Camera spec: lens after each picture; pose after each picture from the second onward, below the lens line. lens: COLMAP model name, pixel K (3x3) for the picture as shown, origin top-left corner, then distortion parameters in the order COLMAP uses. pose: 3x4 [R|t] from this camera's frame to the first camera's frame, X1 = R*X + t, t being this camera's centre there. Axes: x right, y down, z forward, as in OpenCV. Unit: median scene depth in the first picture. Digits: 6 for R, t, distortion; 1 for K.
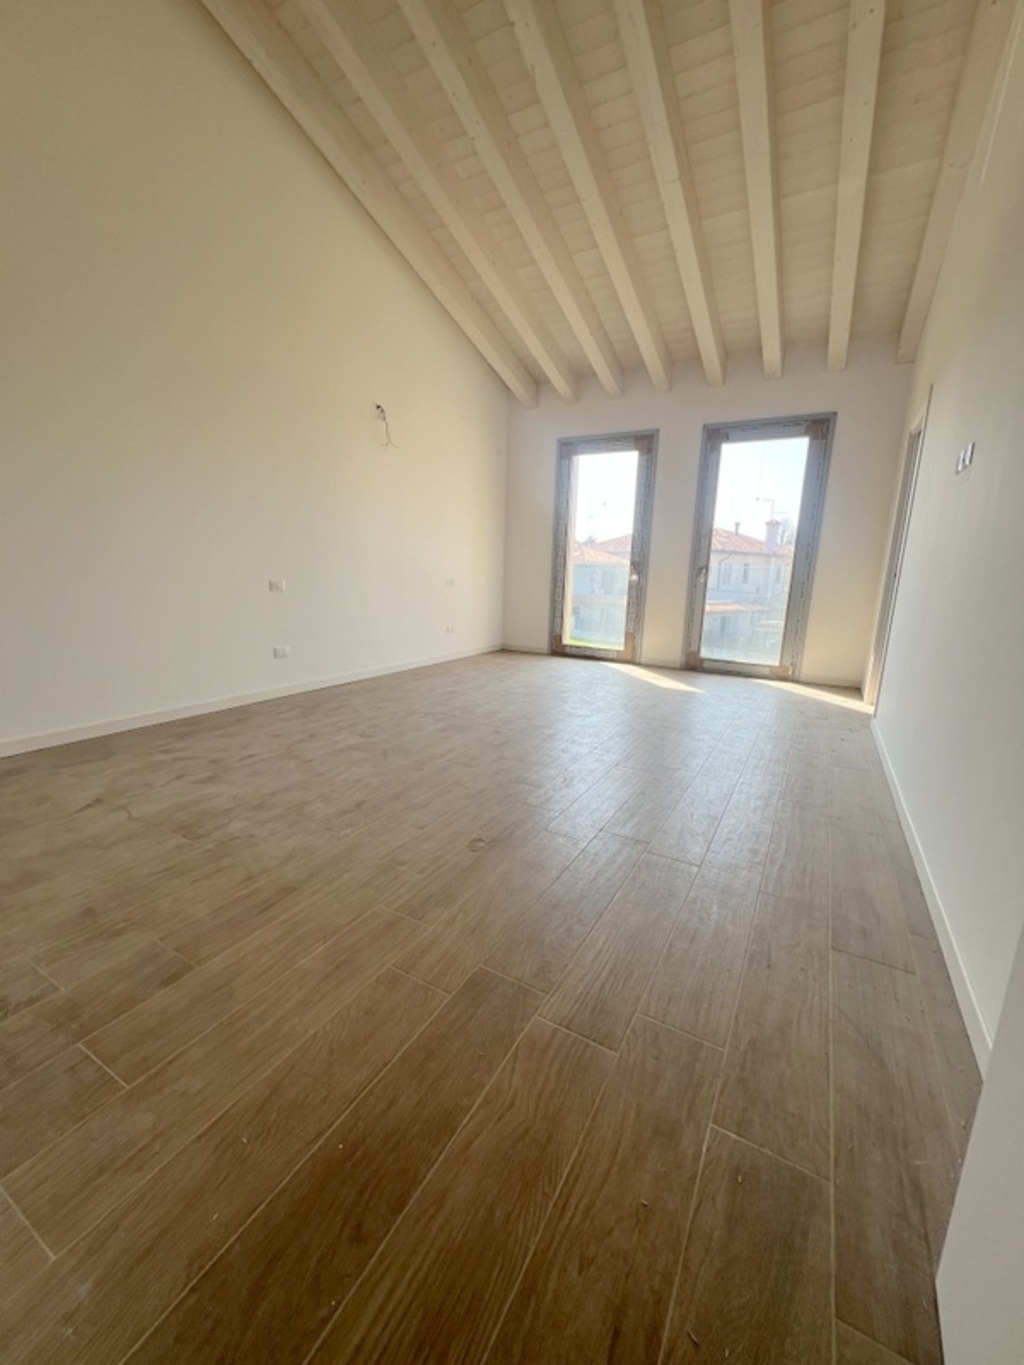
lens RADIAL K [[546.1, 0, 514.3], [0, 546.1, 685.0], [0, 0, 1]] dist [-0.002529, 0.000118]
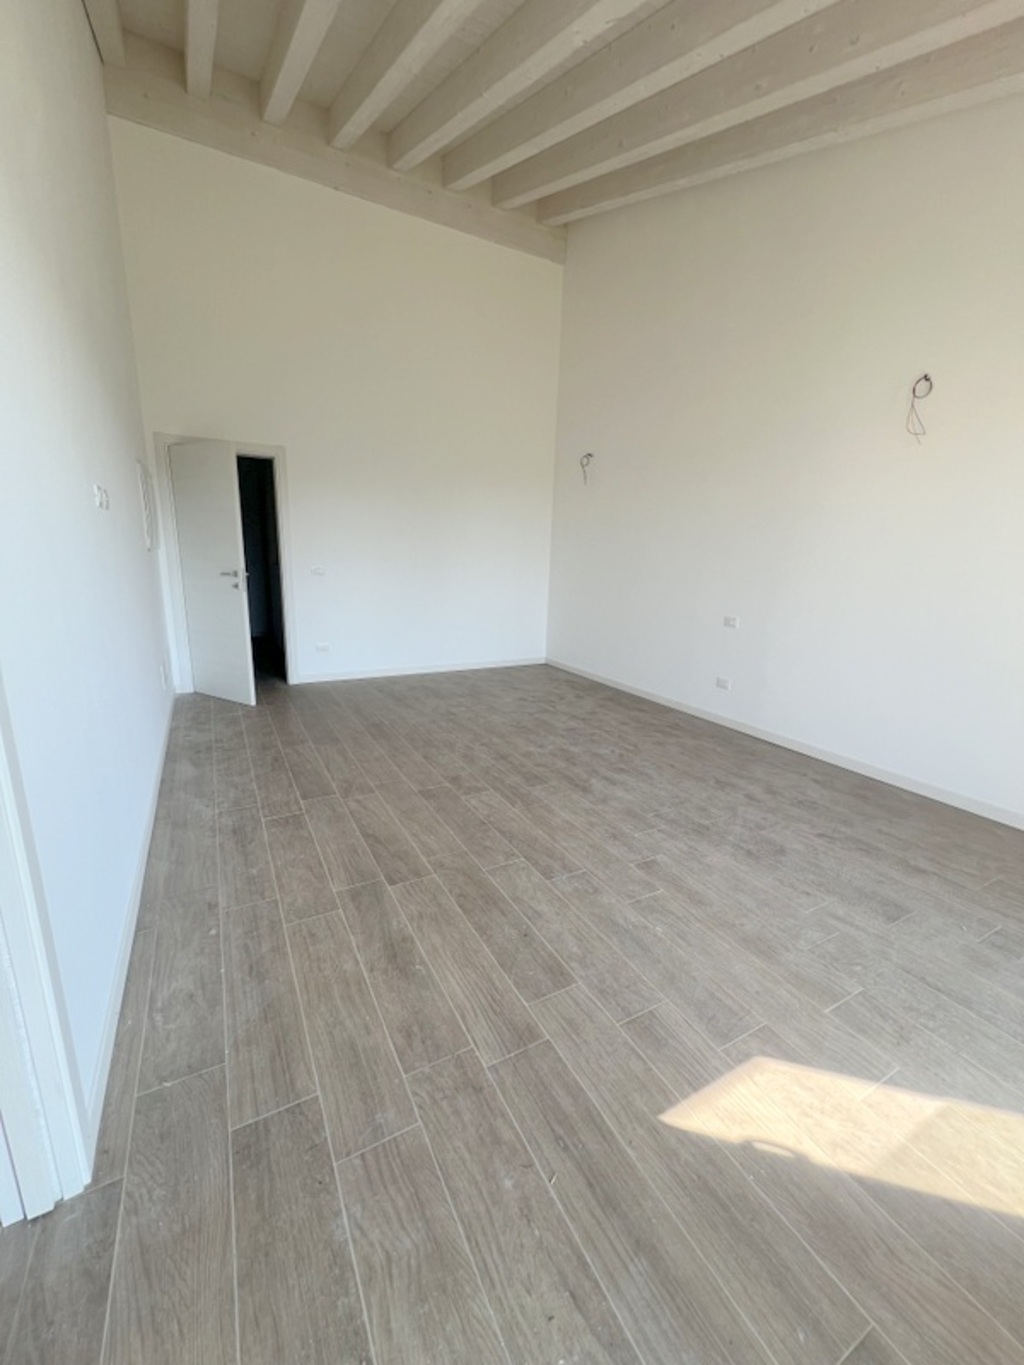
lens RADIAL K [[546.1, 0, 513.6], [0, 546.1, 683.2], [0, 0, 1]] dist [-0.002529, 0.000118]
pose [[-0.531743, 0.151697, -0.833209, 0.871819], [-0.215802, 0.927082, 0.306510, -0.380894], [0.818950, 0.342792, -0.460233, 1.464989]]
